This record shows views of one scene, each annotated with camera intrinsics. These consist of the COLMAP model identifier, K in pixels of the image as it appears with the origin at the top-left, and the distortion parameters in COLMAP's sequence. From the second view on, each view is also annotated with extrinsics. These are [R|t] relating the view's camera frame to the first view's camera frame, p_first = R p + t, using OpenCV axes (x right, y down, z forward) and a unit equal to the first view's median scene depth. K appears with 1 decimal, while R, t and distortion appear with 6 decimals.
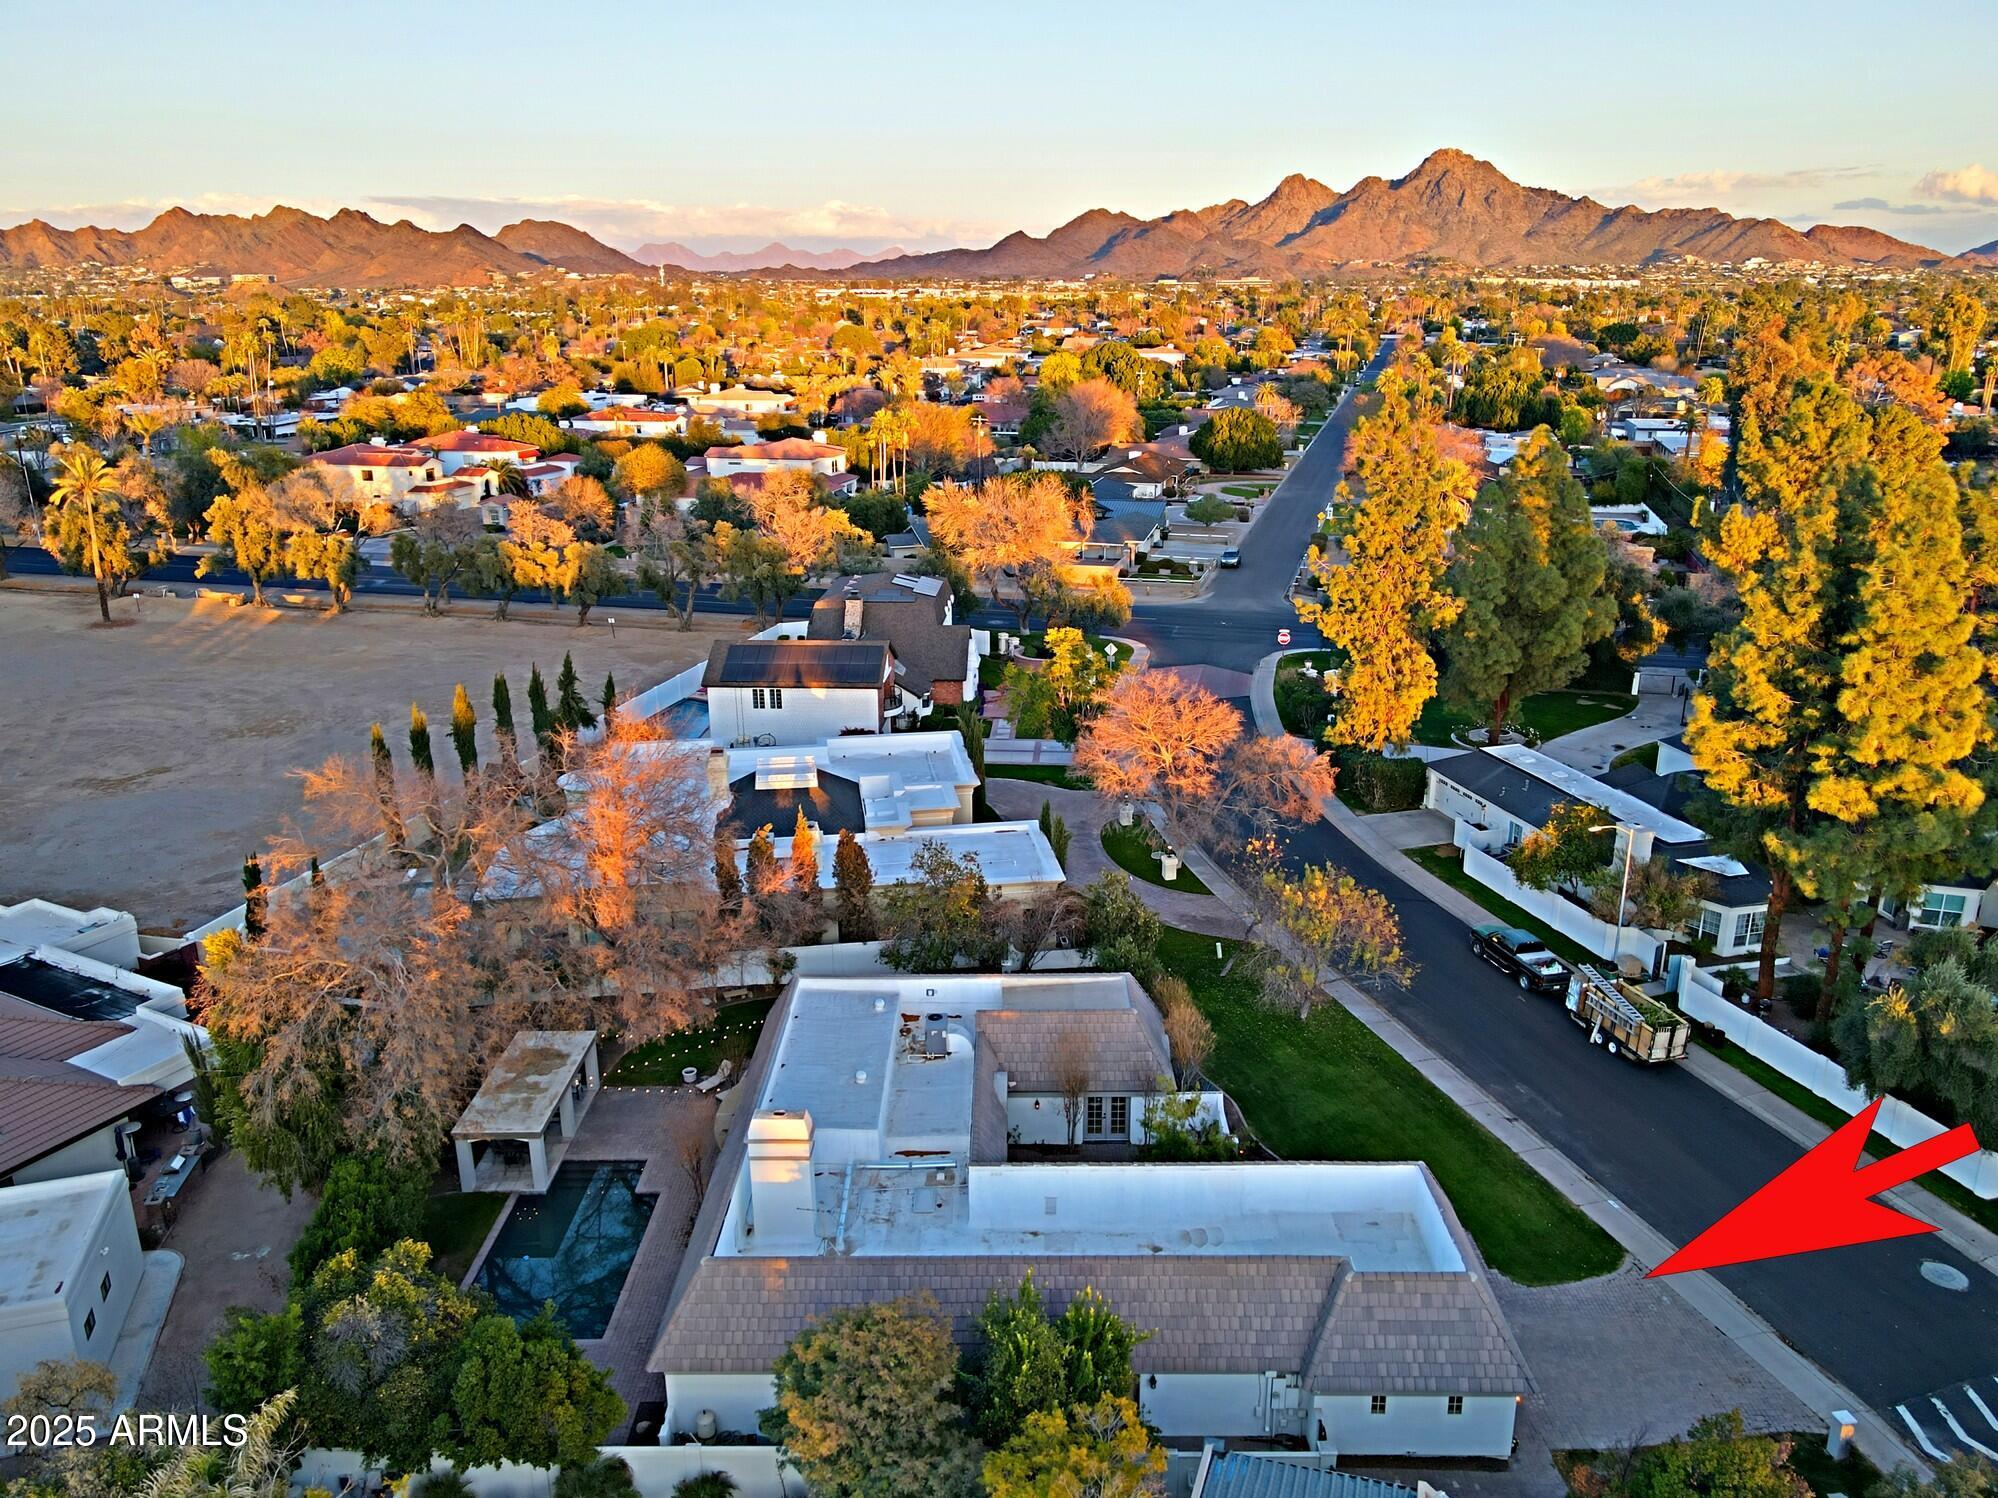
lens RADIAL K [[1461.0, 0, 999.0], [0, 1461.0, 749.0], [0, 0, 1]] dist [0.001067, 0.024258]
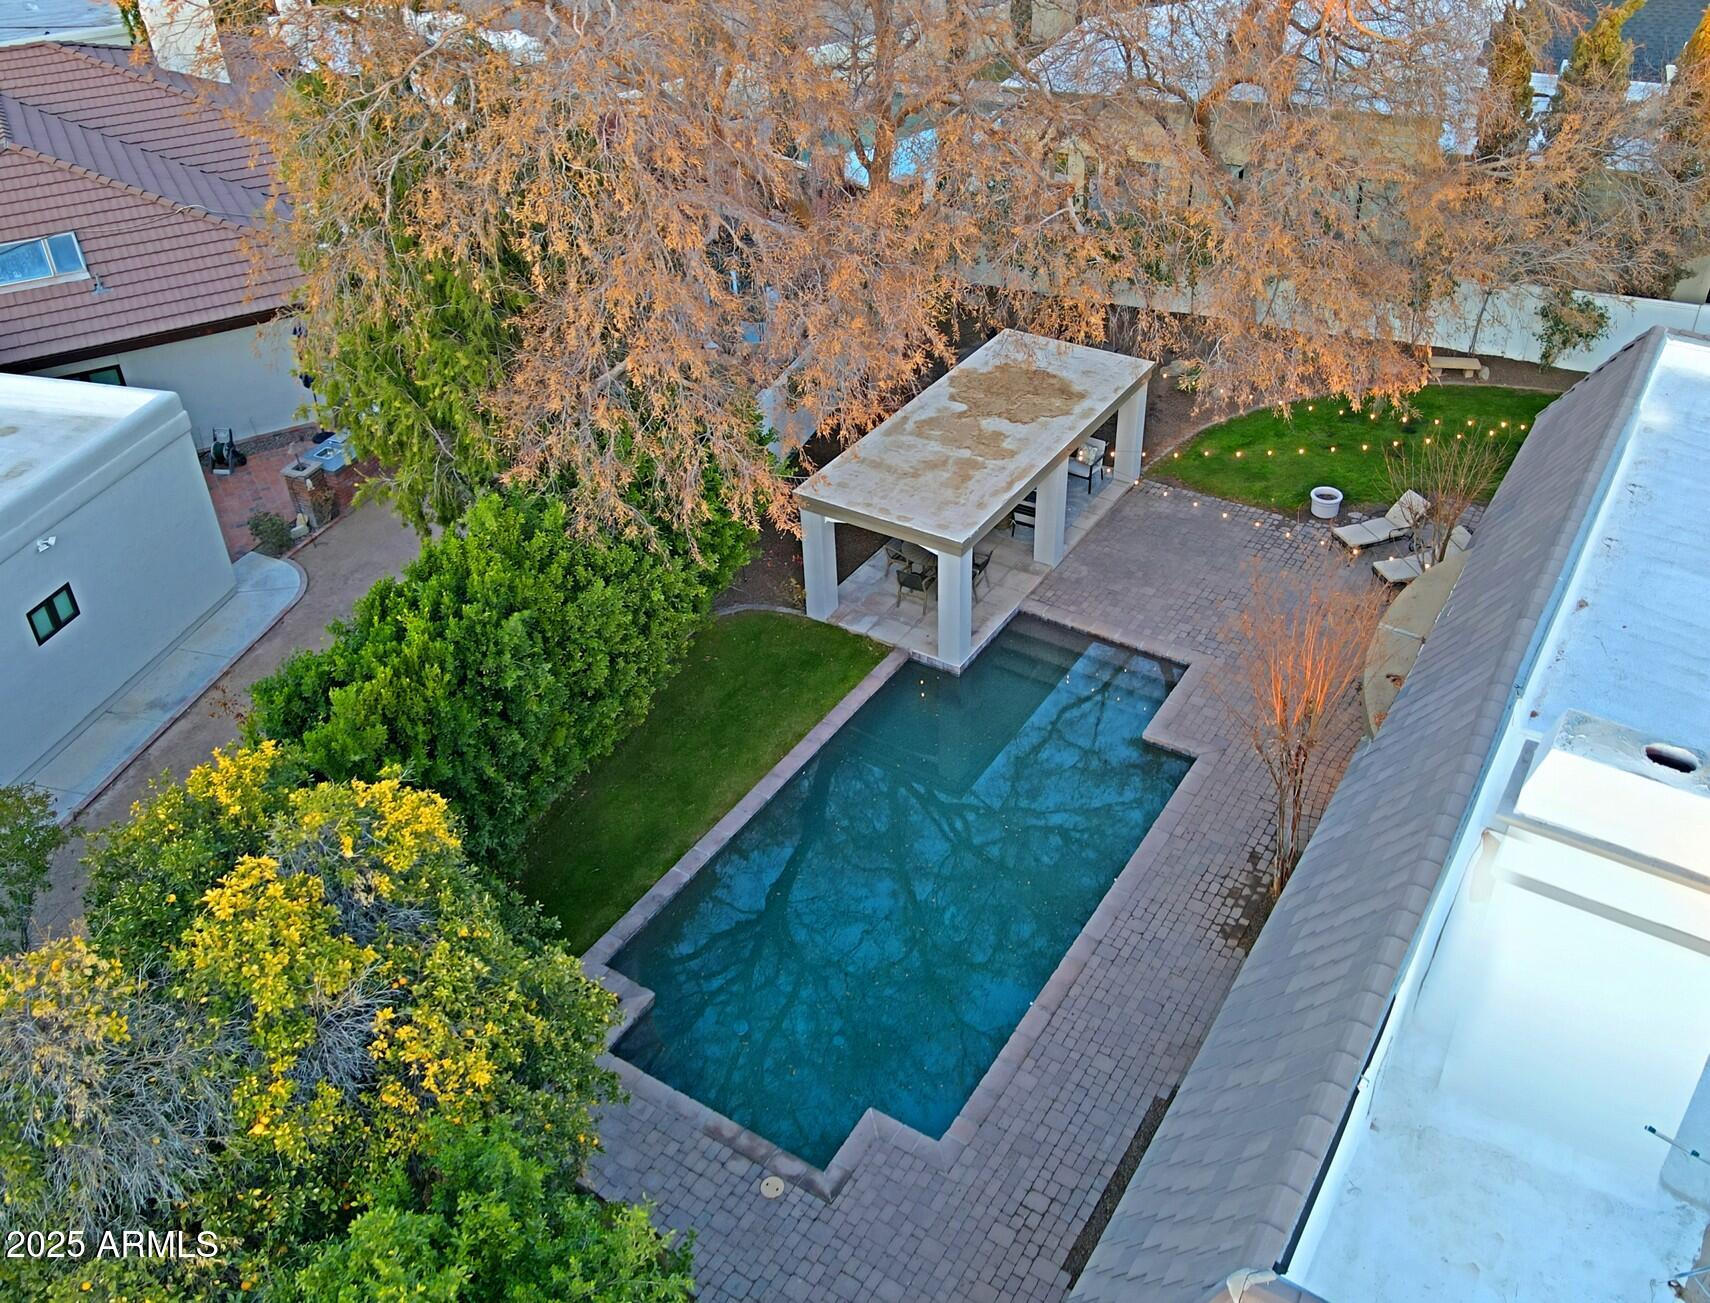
lens RADIAL K [[1453.4, 0, 855.0], [0, 1453.4, 651.5], [0, 0, 1]] dist [-0.011303, -0.003720]
pose [[0.843808, 0.304242, -0.442069, -0.130768], [-0.135591, 0.917907, 0.372911, 0.125944], [0.519233, -0.254724, 0.815790, 0.583700]]
